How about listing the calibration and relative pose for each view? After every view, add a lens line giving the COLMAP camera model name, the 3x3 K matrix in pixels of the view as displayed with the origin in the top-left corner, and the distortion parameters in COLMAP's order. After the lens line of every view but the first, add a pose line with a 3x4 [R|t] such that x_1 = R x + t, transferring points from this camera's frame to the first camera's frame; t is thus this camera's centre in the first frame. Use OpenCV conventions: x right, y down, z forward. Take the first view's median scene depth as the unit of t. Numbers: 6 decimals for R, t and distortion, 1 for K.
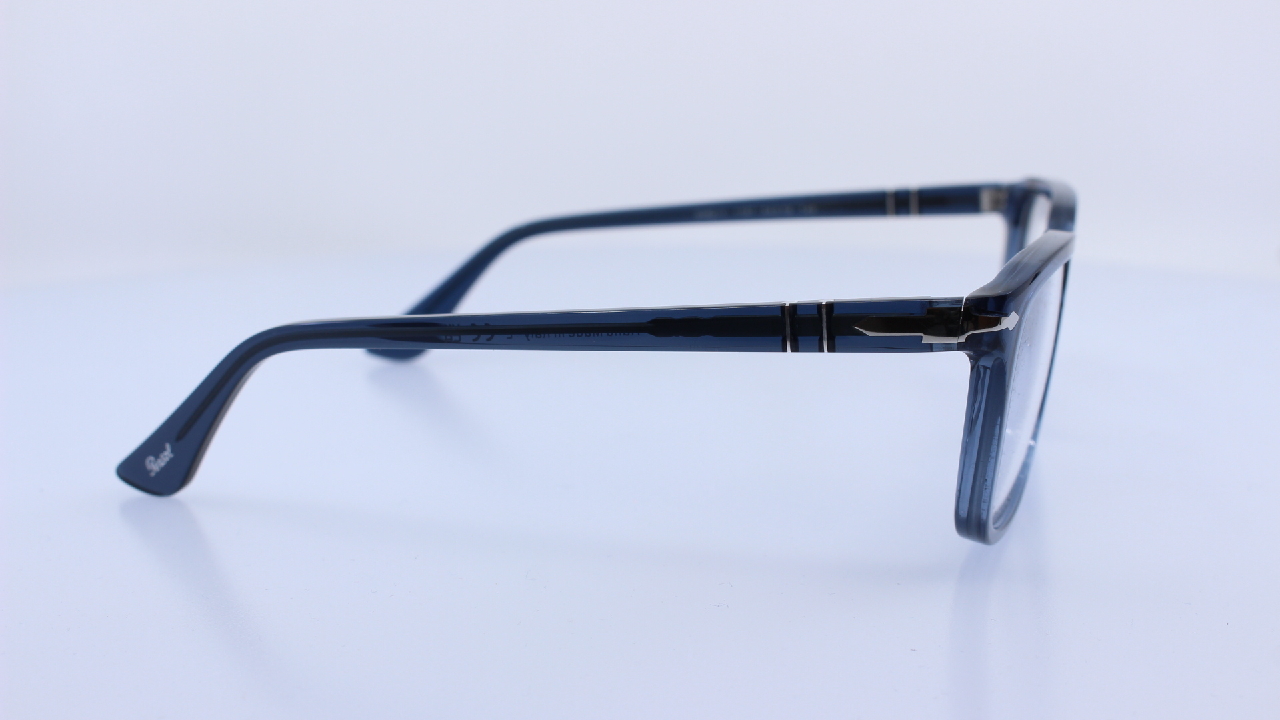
lens RADIAL K [[1682.7, 0, 638.8], [0, 1682.7, 355.1], [0, 0, 1]] dist [0.022204, 0.000000]
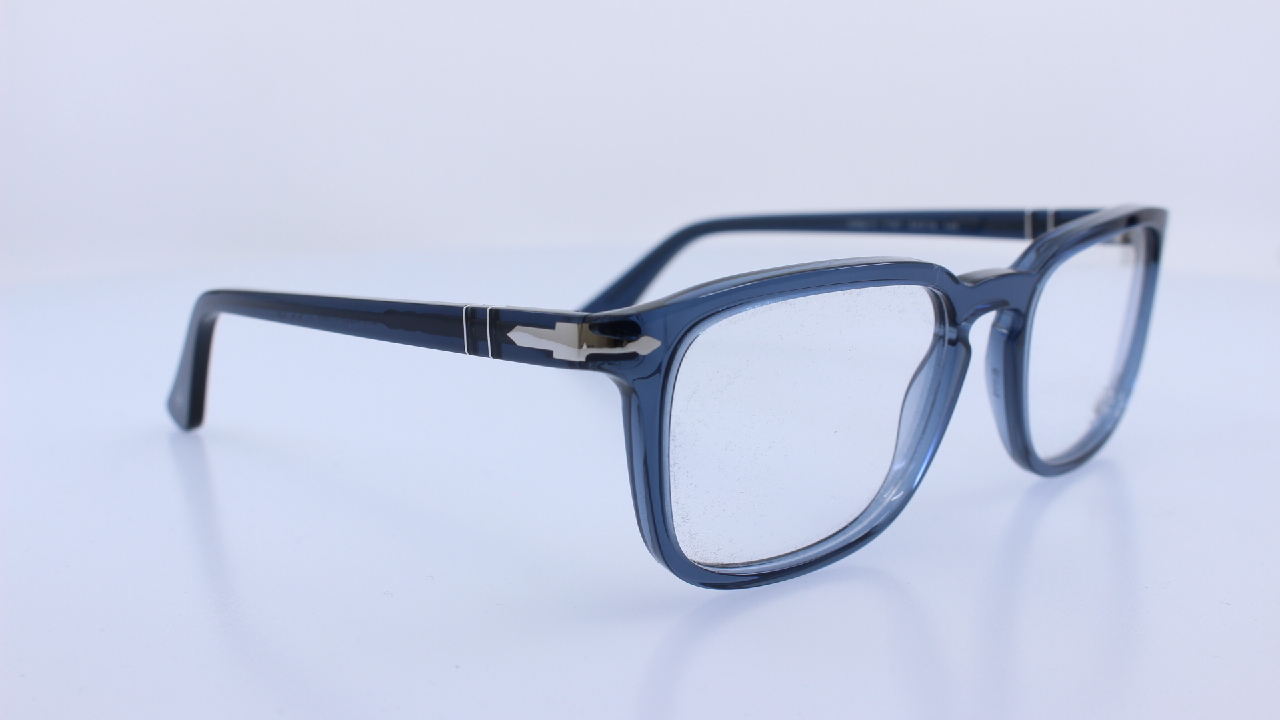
lens RADIAL K [[1682.7, 0, 675.7], [0, 1682.7, 332.6], [0, 0, 1]] dist [0.022204, 0.000000]
pose [[0.870699, 0.095806, -0.482395, 0.561072], [-0.100569, 0.994801, 0.016051, -0.035697], [0.481424, 0.034539, 0.875807, 0.142872]]
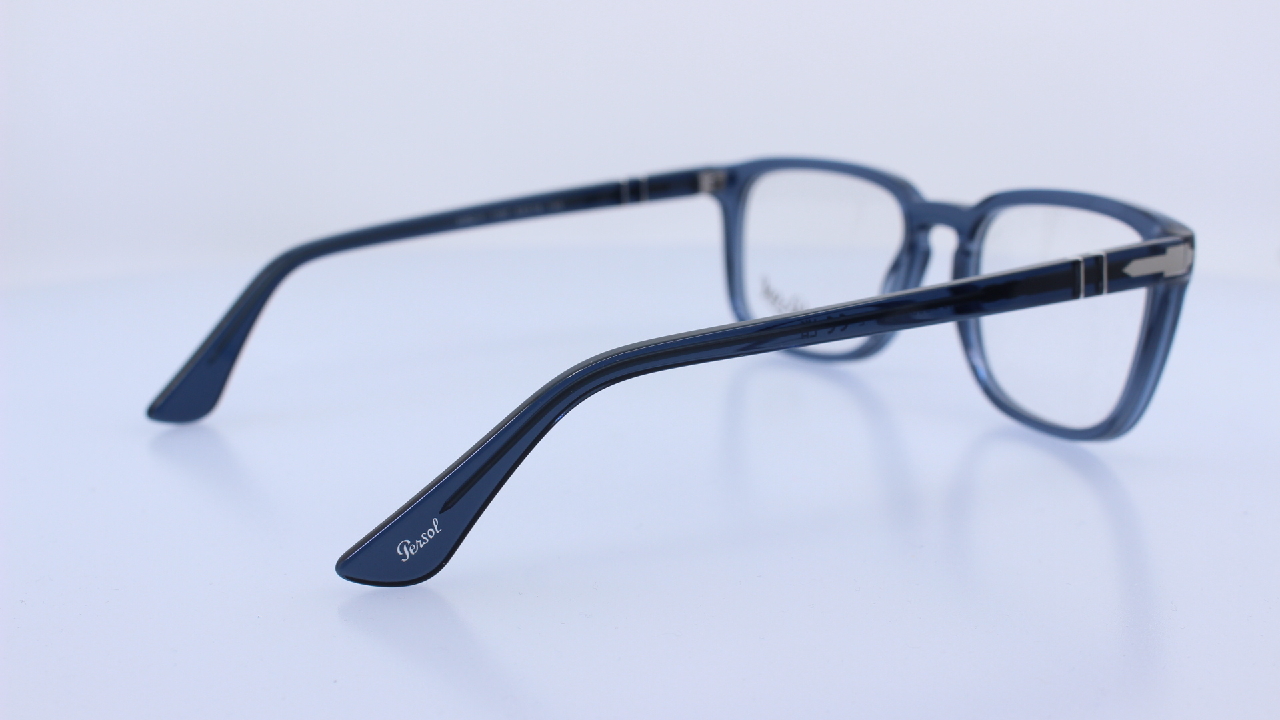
lens RADIAL K [[1682.7, 0, 638.2], [0, 1682.7, 364.0], [0, 0, 1]] dist [0.022204, 0.000000]
pose [[0.720142, -0.143346, 0.678857, -0.749131], [0.144656, 0.987943, 0.055159, -0.053944], [-0.678579, 0.058478, 0.732196, 0.300431]]
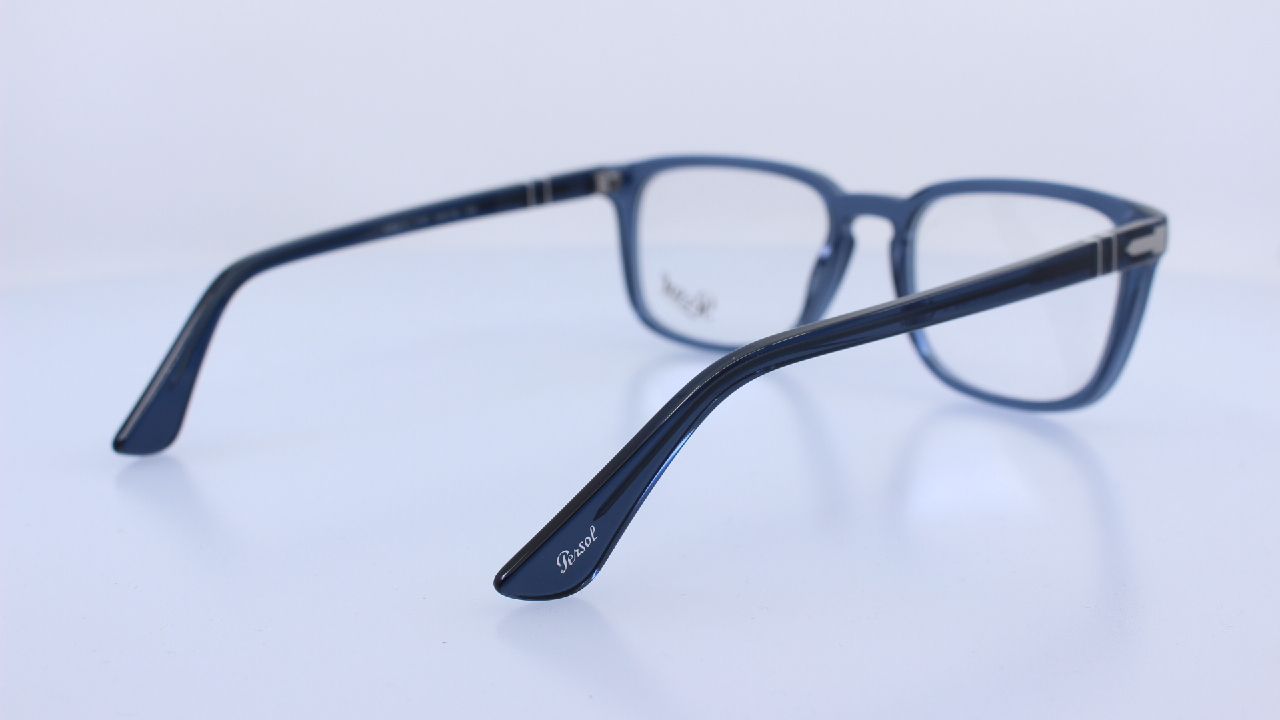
lens RADIAL K [[1682.7, 0, 646.3], [0, 1682.7, 361.5], [0, 0, 1]] dist [0.022204, 0.000000]
pose [[0.503472, -0.175228, 0.846056, -0.934967], [0.178709, 0.979163, 0.096449, -0.100364], [-0.845328, 0.102638, 0.524296, 0.523973]]
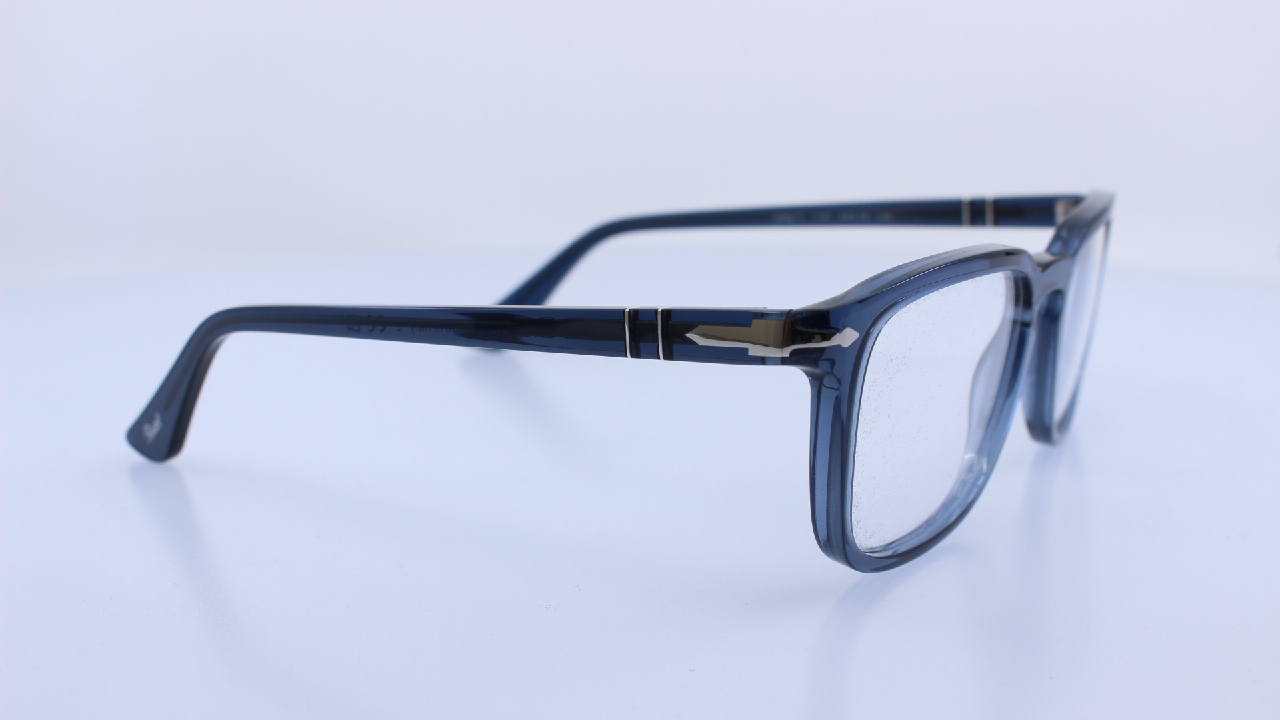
lens RADIAL K [[1682.7, 0, 667.9], [0, 1682.7, 343.0], [0, 0, 1]] dist [0.022204, 0.000000]
pose [[0.969351, 0.050576, -0.240416, 0.287025], [-0.051715, 0.998661, 0.001576, -0.010691], [0.240173, 0.010906, 0.970669, 0.031152]]
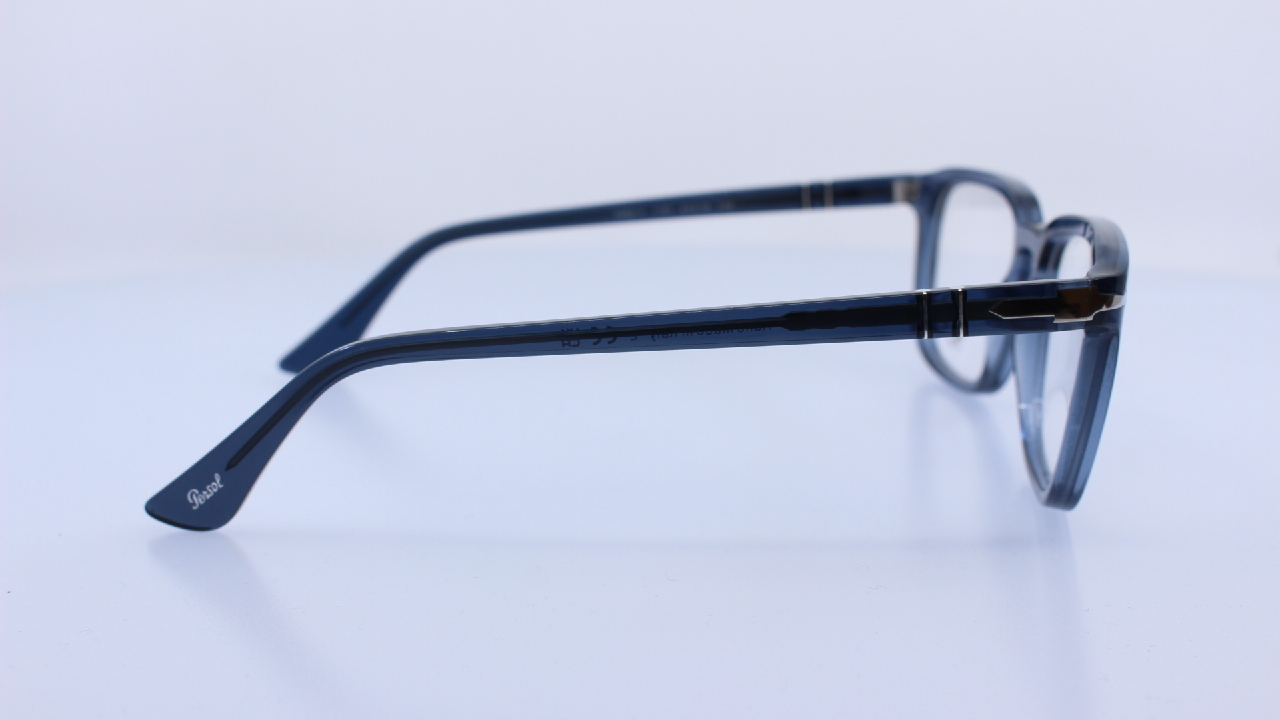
lens RADIAL K [[1682.7, 0, 642.9], [0, 1682.7, 364.6], [0, 0, 1]] dist [0.022204, 0.000000]
pose [[0.965292, -0.052862, 0.255766, -0.280840], [0.052070, 0.998595, 0.009869, -0.004244], [-0.255928, 0.003792, 0.966688, 0.040666]]
